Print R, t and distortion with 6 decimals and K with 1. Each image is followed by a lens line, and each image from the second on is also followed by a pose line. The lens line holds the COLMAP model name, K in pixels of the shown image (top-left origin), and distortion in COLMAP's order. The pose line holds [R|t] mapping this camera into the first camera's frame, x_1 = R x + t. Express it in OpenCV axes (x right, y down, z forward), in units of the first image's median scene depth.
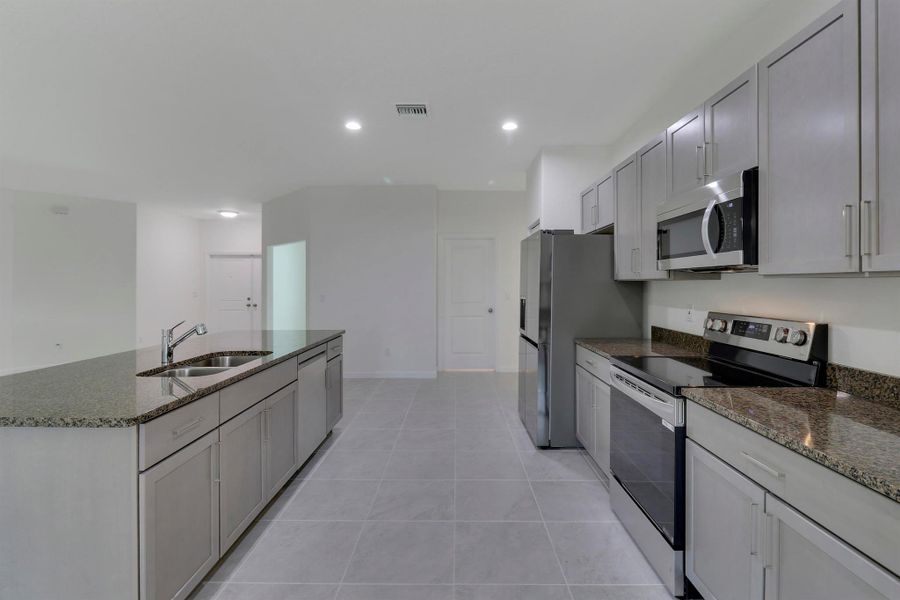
lens RADIAL K [[418.1, 0, 451.5], [0, 418.1, 285.4], [0, 0, 1]] dist [0.000548, 0.000001]
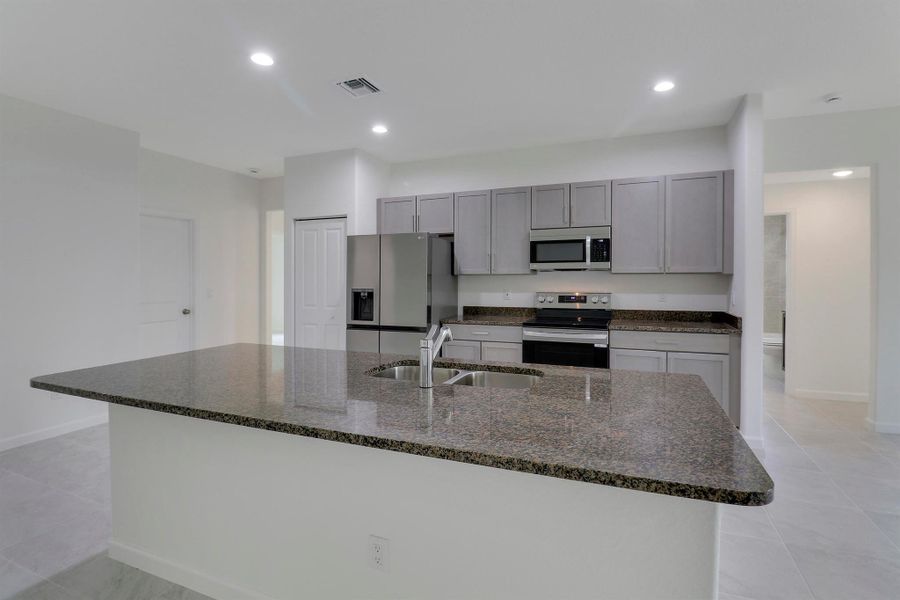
lens RADIAL K [[418.1, 0, 451.5], [0, 418.1, 285.4], [0, 0, 1]] dist [0.000548, 0.000001]
pose [[0.356757, 0.000496, 0.934197, -0.922448], [0.000613, 1.000000, -0.000764, 0.024601], [-0.934197, 0.000845, 0.356757, 0.525827]]
